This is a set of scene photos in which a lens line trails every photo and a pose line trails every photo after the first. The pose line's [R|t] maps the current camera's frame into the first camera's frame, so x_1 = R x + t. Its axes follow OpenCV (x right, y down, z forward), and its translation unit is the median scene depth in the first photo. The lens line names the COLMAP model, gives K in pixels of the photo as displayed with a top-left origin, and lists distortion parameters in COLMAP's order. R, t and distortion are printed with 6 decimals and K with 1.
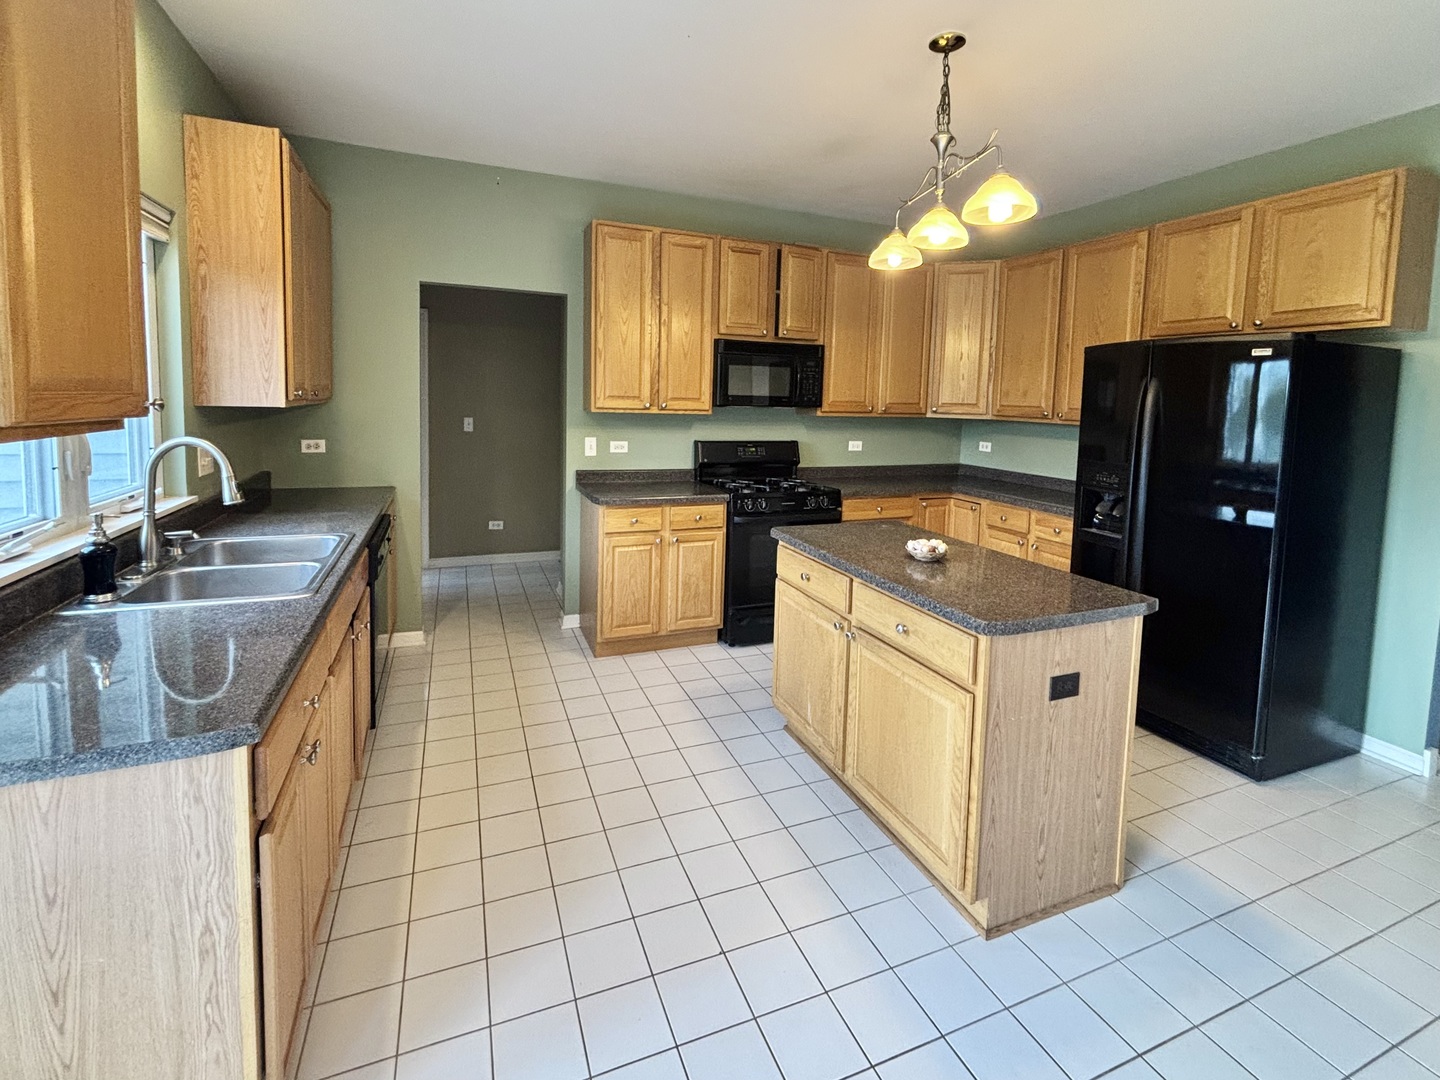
lens RADIAL K [[646.8, 0, 720.7], [0, 646.8, 486.8], [0, 0, 1]] dist [-0.000386, 0.000470]
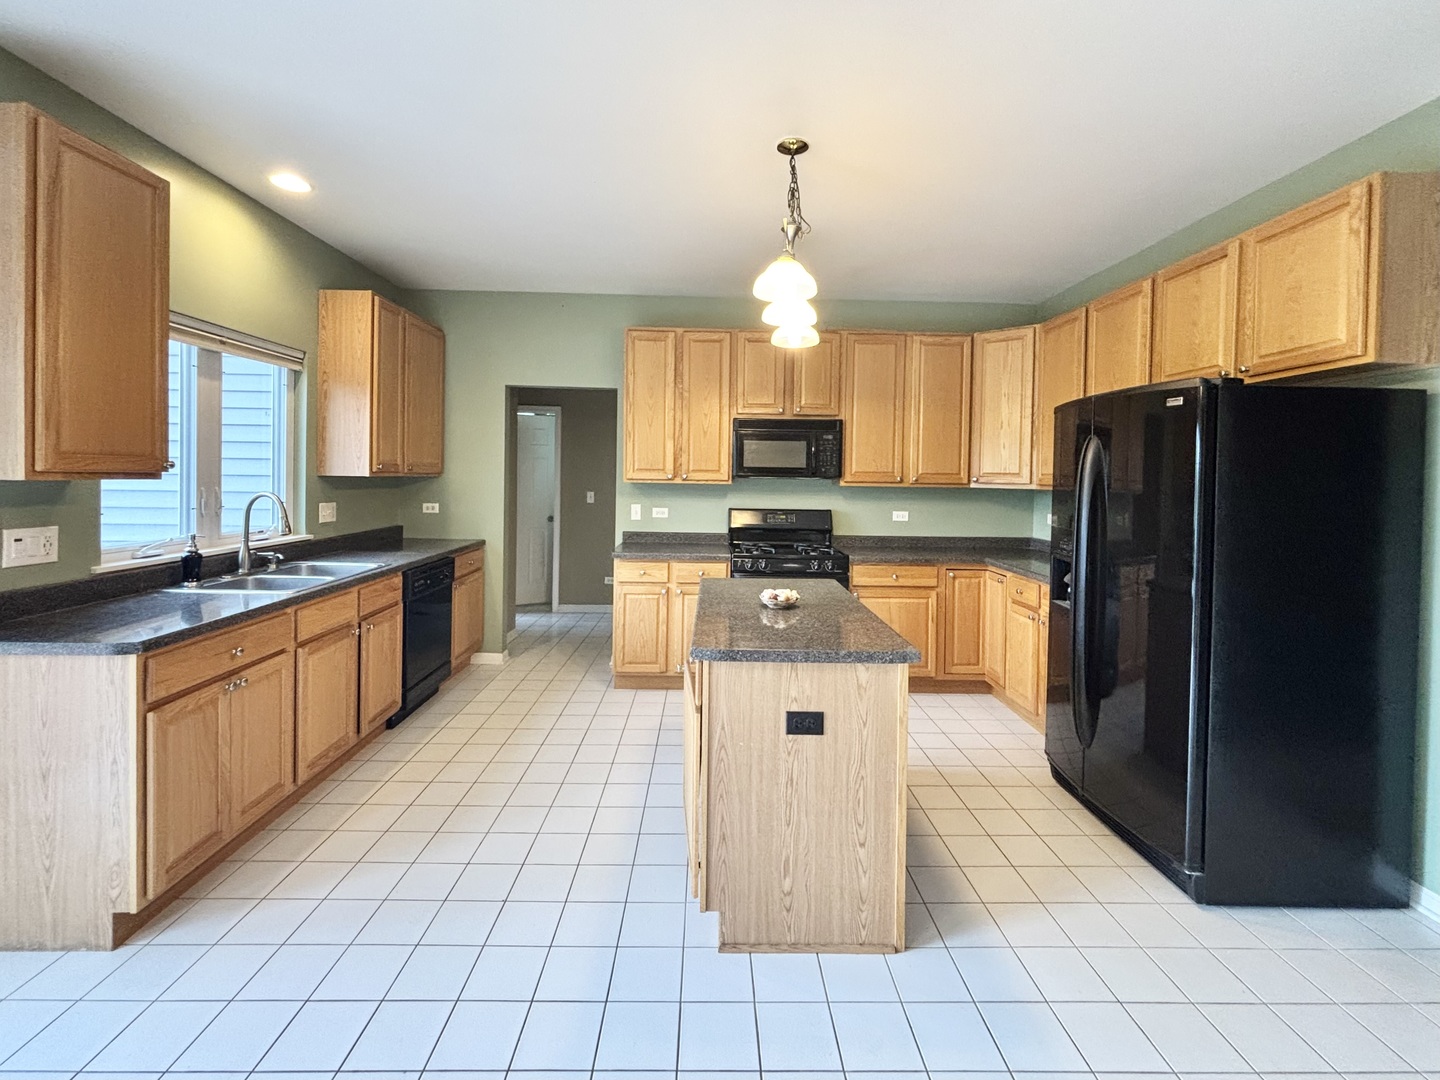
lens RADIAL K [[612.6, 0, 713.4], [0, 612.6, 522.0], [0, 0, 1]] dist [0.002522, -0.000430]
pose [[0.934684, 0.013617, -0.355218, 0.387693], [-0.039068, 0.997148, -0.064575, 0.027300], [0.353326, 0.074235, 0.932550, -0.004092]]
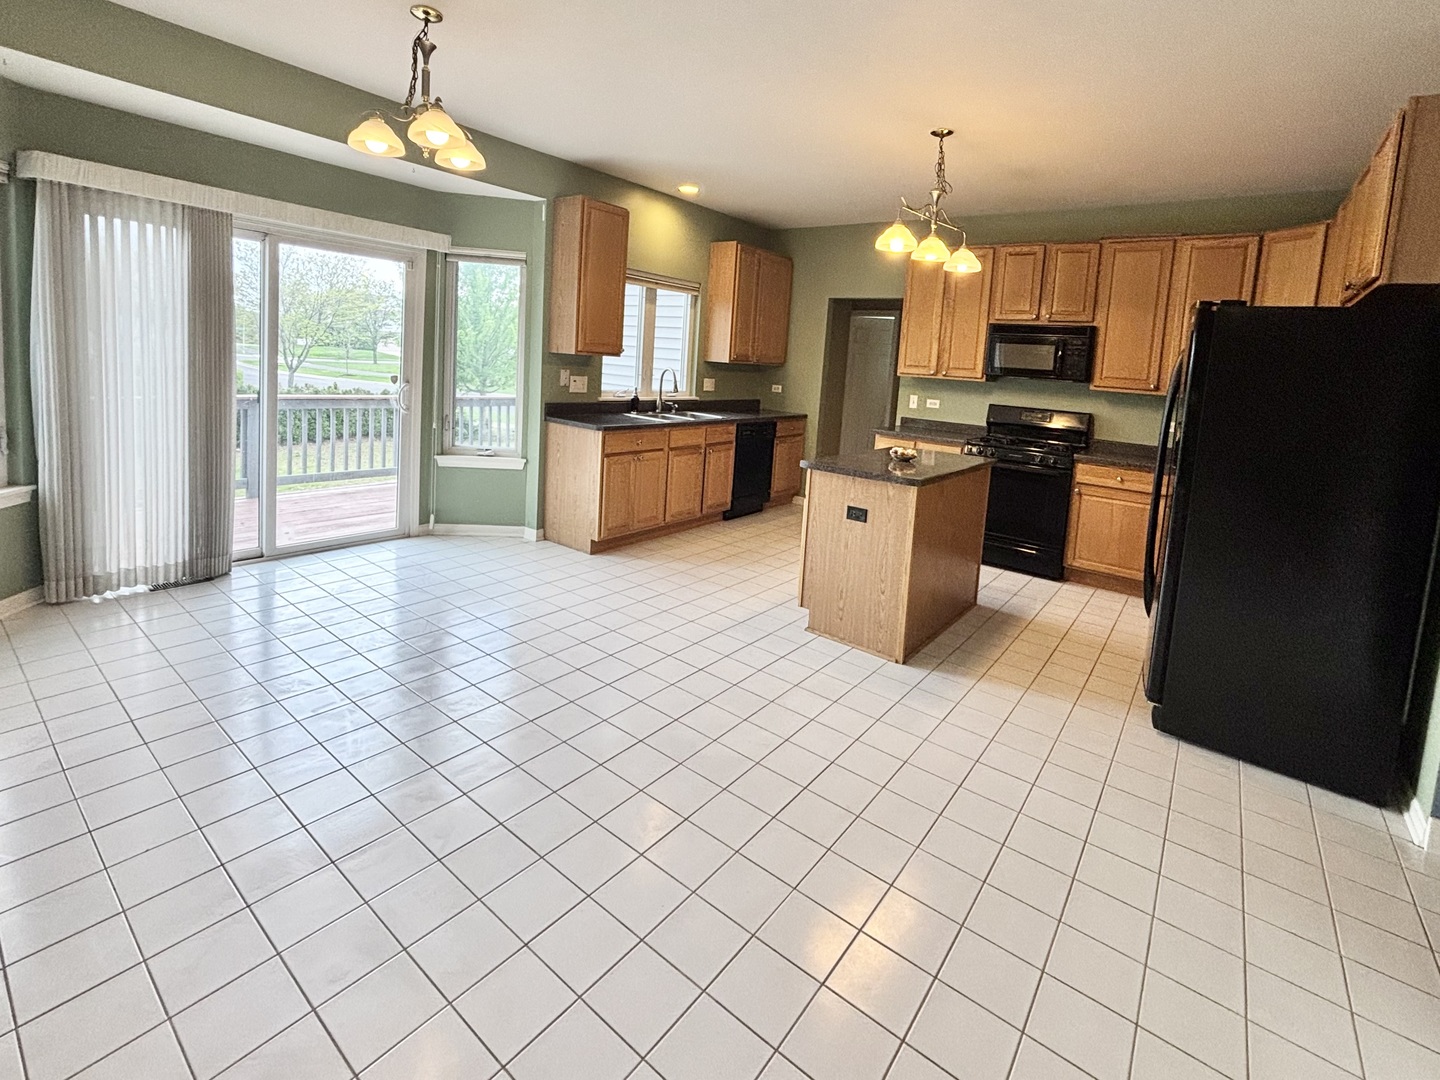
lens RADIAL K [[612.6, 0, 713.4], [0, 612.6, 522.0], [0, 0, 1]] dist [0.002522, -0.000430]
pose [[0.506075, 0.229752, -0.831326, 0.924992], [-0.168433, 0.971636, 0.165995, 0.057976], [0.845883, 0.056016, 0.530418, -0.137536]]
